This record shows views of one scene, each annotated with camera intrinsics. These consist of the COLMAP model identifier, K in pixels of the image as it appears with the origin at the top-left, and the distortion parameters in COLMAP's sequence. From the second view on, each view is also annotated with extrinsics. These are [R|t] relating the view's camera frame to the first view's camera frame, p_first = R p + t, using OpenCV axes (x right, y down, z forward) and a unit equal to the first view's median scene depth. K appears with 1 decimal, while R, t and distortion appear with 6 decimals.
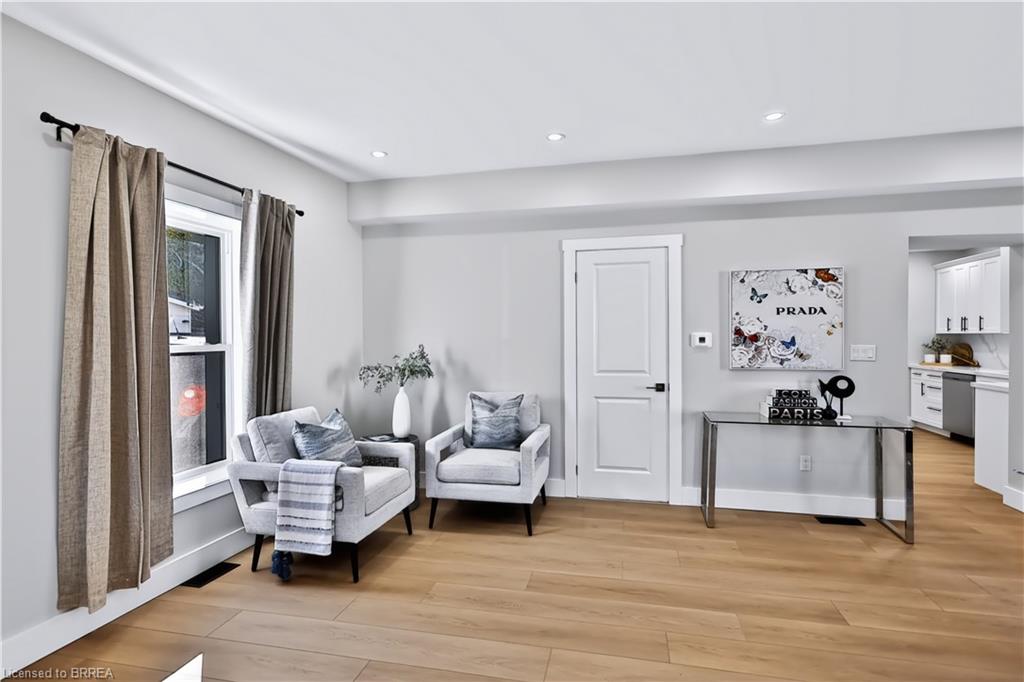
lens RADIAL K [[512.6, 0, 515.5], [0, 512.6, 341.3], [0, 0, 1]] dist [0.001016, 0.000179]
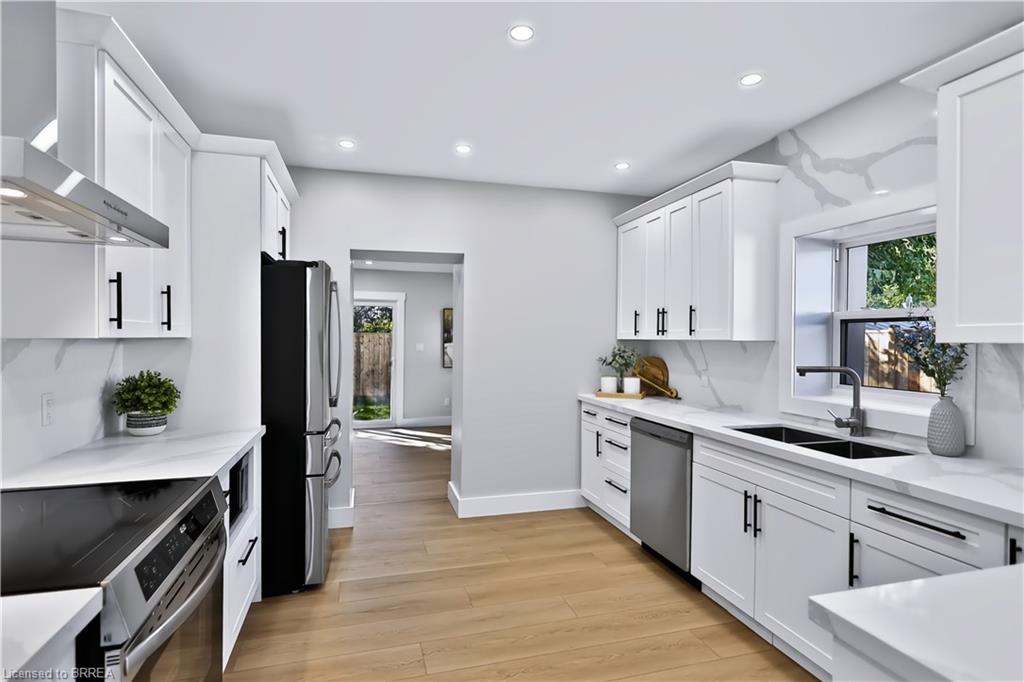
lens RADIAL K [[512.6, 0, 510.3], [0, 512.6, 342.2], [0, 0, 1]] dist [0.001016, 0.000179]
pose [[0.871666, 0.004002, 0.490083, 0.458526], [-0.003448, 0.999992, -0.002033, -0.010722], [-0.490087, 0.000082, 0.871673, 0.588526]]
